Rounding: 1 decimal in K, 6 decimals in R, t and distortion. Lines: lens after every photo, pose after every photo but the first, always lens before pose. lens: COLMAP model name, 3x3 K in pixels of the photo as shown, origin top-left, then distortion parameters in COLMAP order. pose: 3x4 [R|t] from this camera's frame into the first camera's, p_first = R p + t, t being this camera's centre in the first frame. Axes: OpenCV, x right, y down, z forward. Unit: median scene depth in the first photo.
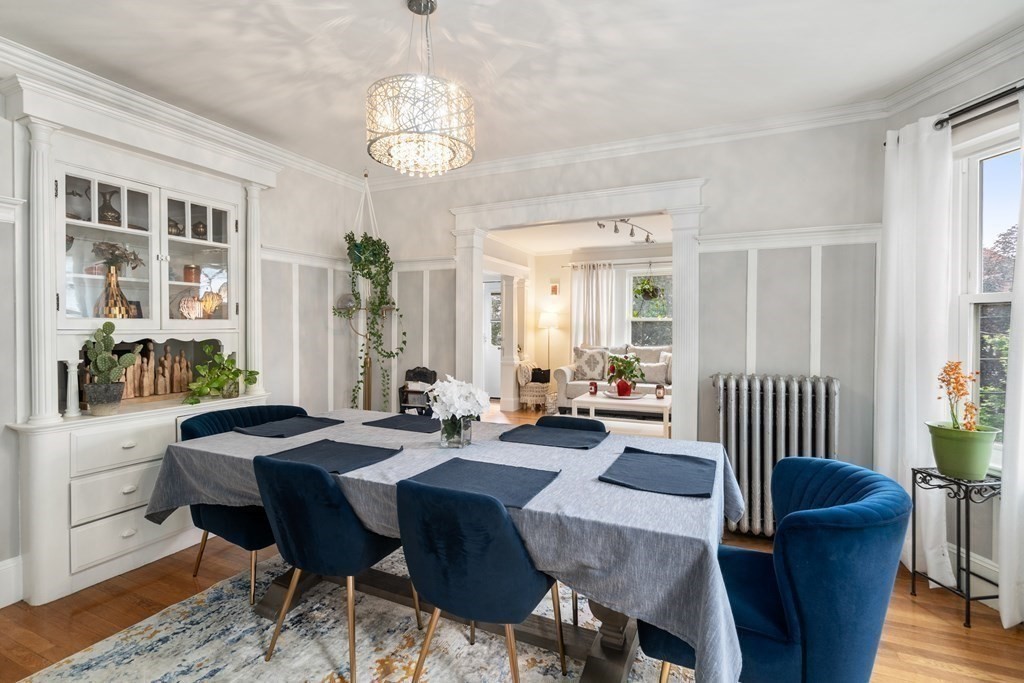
lens RADIAL K [[479.8, 0, 514.5], [0, 479.8, 335.3], [0, 0, 1]] dist [-0.003345, 0.000792]
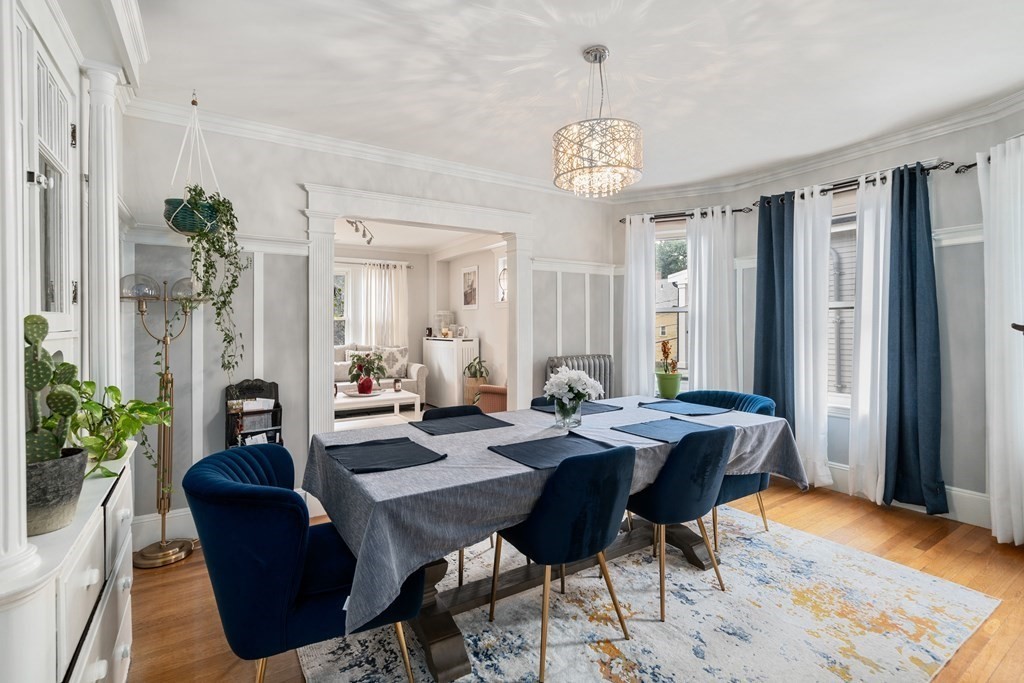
lens RADIAL K [[479.8, 0, 516.4], [0, 479.8, 331.6], [0, 0, 1]] dist [-0.003345, 0.000792]
pose [[0.535193, -0.015919, 0.844580, -0.625785], [0.022384, 0.999739, 0.004659, -0.003698], [-0.844433, 0.016411, 0.535409, 0.252508]]
